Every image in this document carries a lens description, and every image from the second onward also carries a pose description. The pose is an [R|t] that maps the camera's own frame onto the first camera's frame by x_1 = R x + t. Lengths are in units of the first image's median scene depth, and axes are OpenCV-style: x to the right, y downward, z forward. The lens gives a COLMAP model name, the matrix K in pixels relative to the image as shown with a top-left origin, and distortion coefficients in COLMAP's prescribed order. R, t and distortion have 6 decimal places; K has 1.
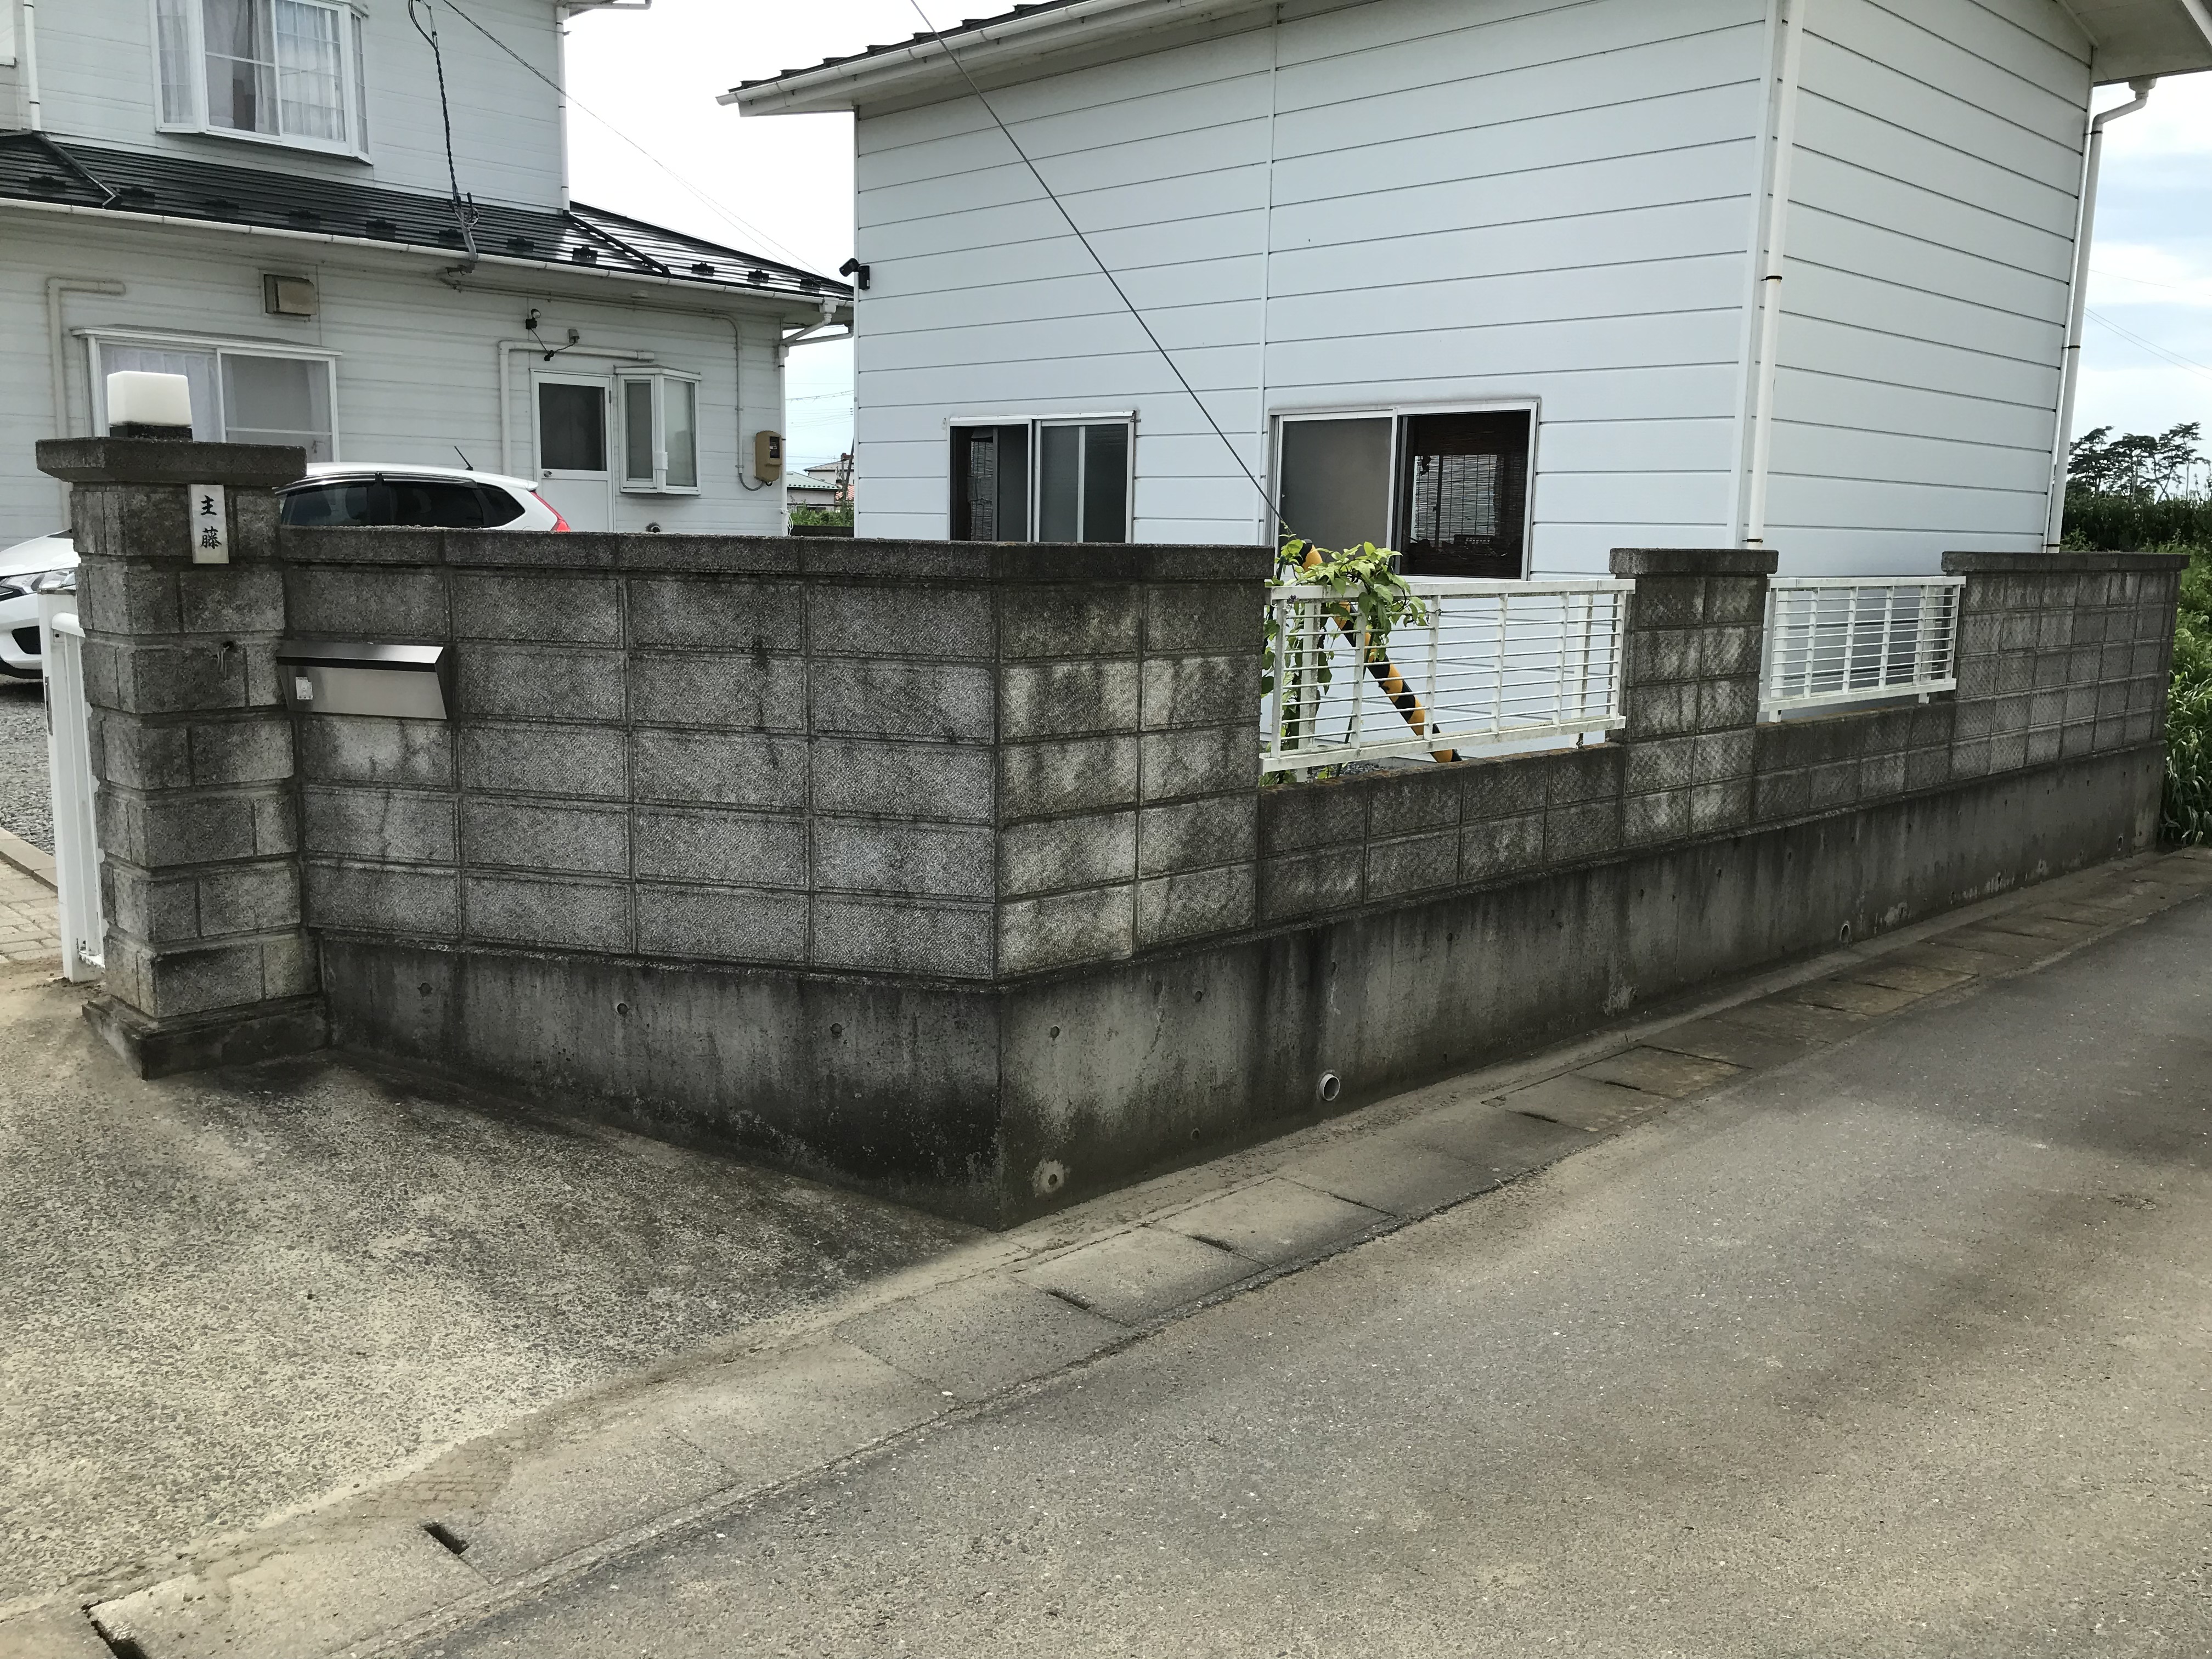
lens RADIAL K [[1813.7, 0, 1110.1], [0, 1813.7, 830.0], [0, 0, 1]] dist [0.044142, -0.019424]
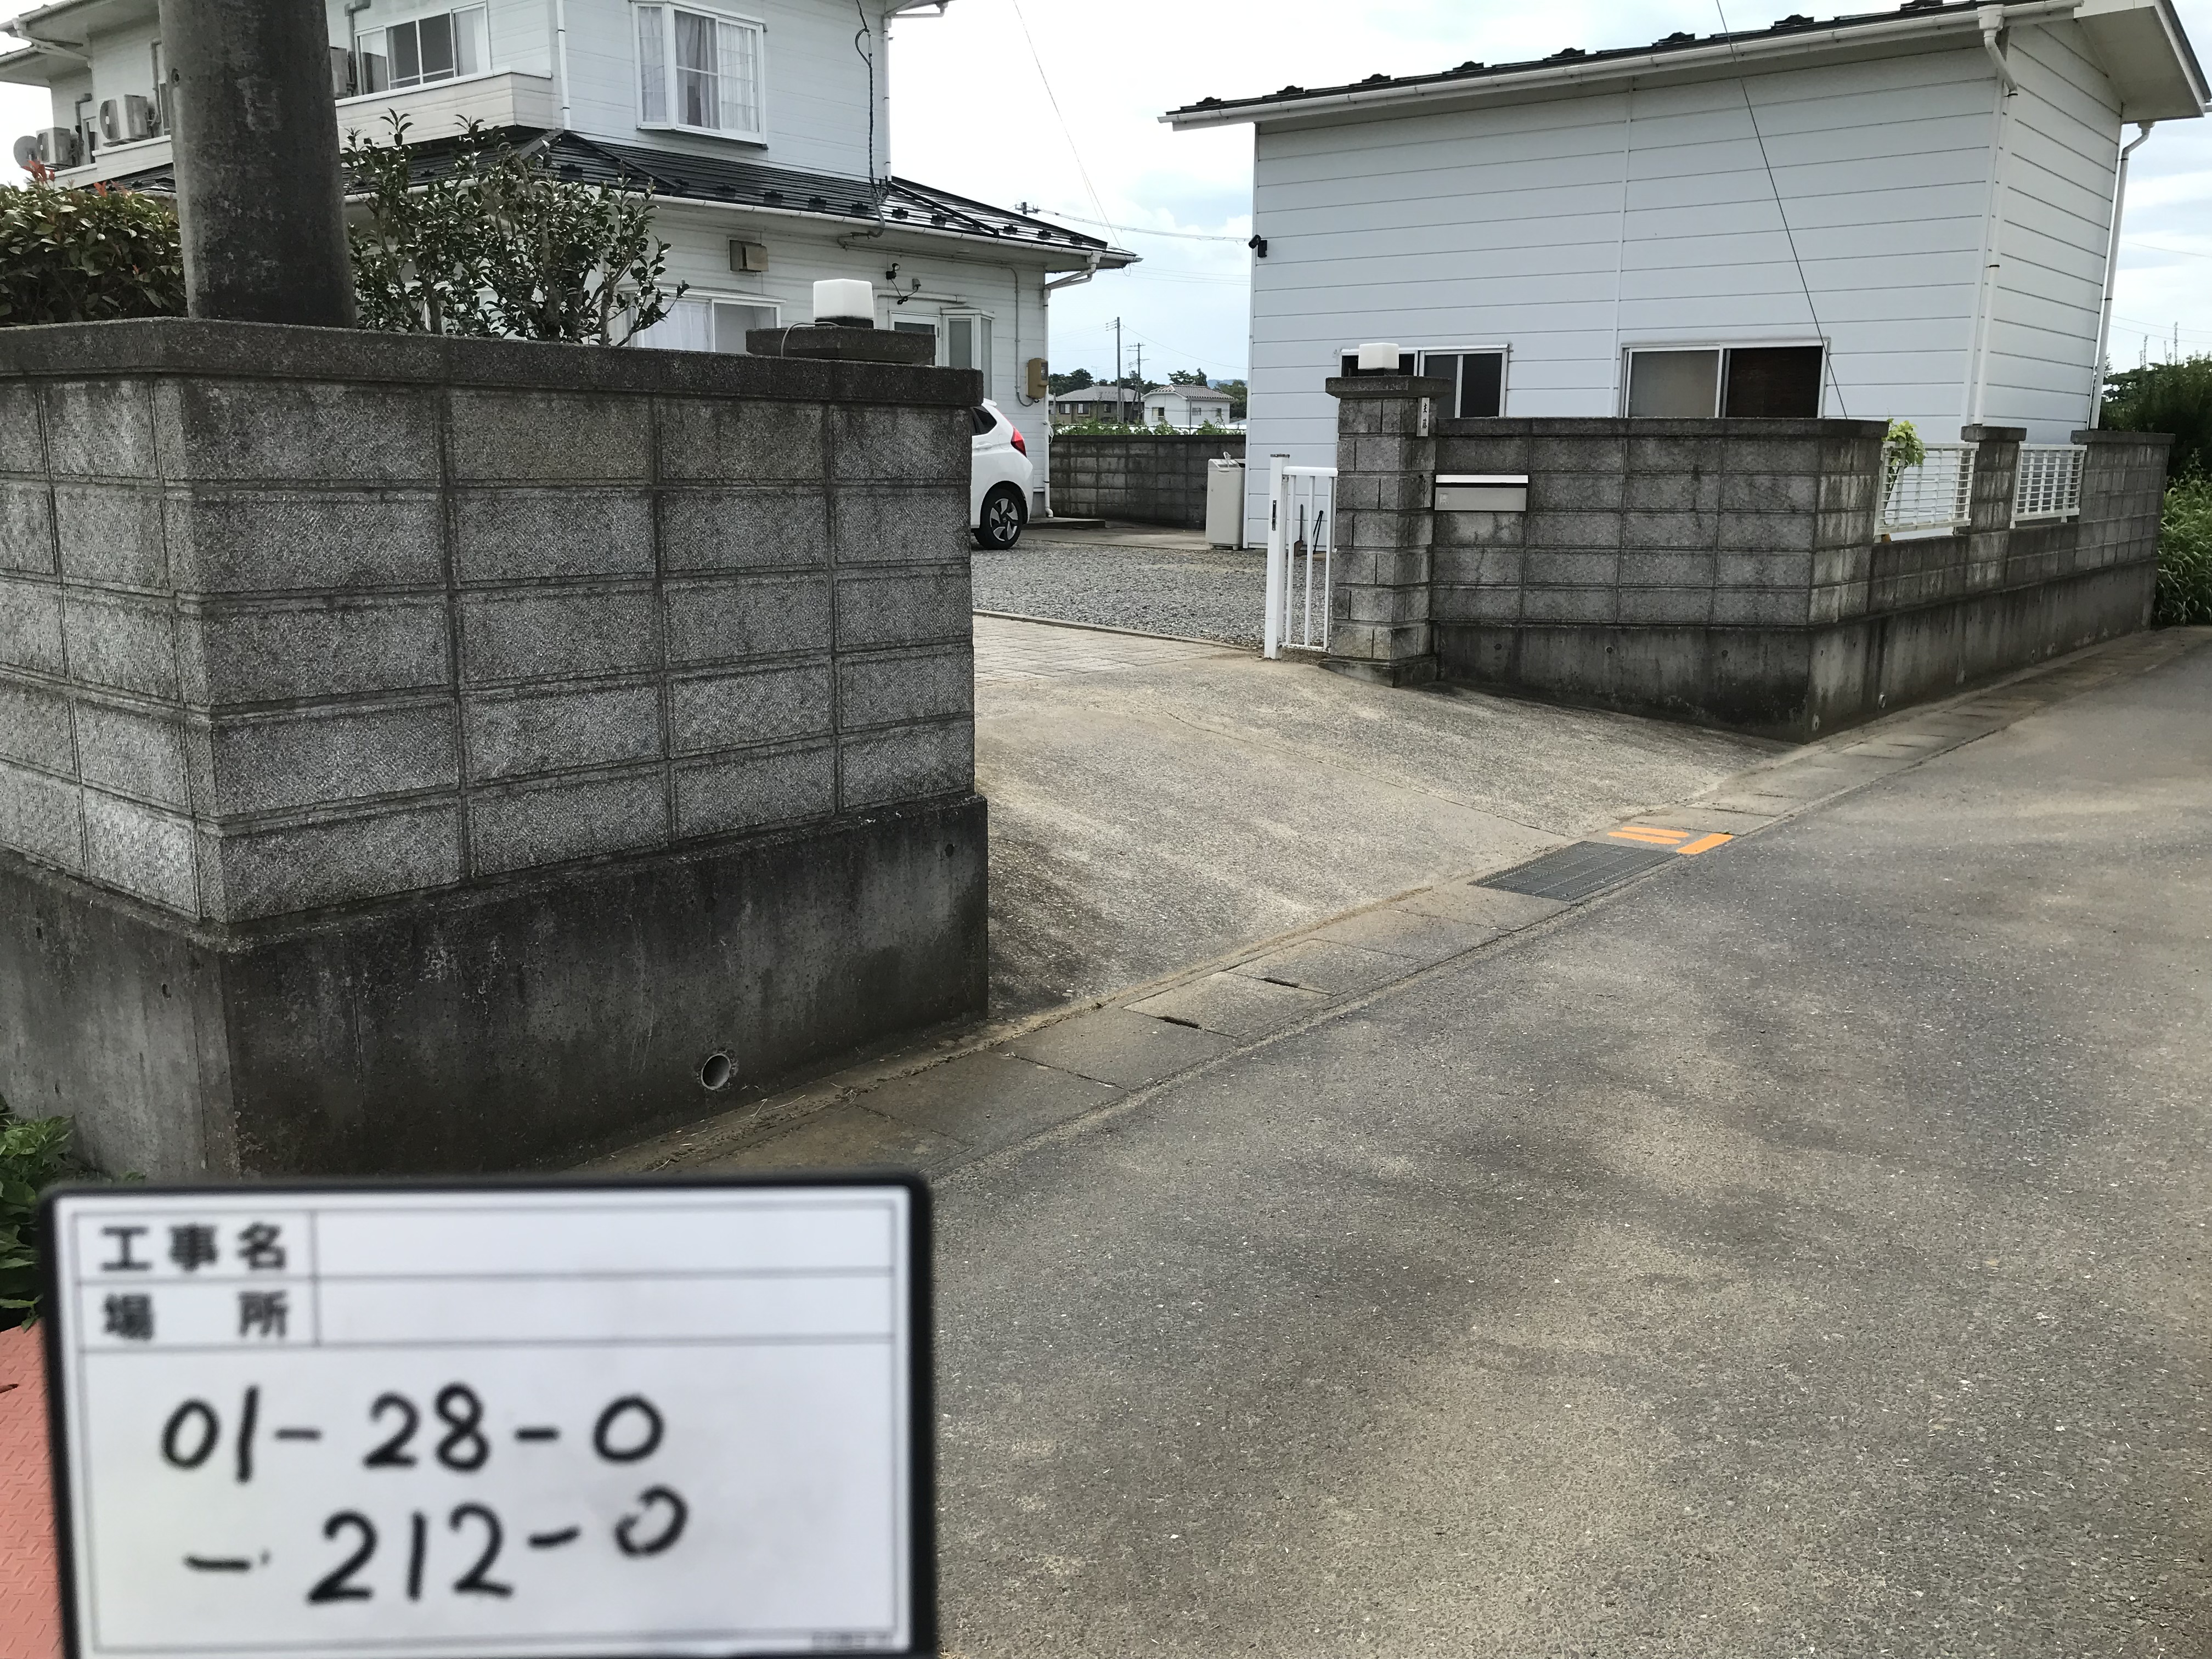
lens RADIAL K [[1813.7, 0, 1109.2], [0, 1813.7, 829.0], [0, 0, 1]] dist [0.044142, -0.019424]
pose [[0.993985, -0.032828, 0.104479, -0.750067], [0.028290, 0.998603, 0.044627, 0.137004], [-0.105798, -0.041402, 0.993525, -0.715716]]
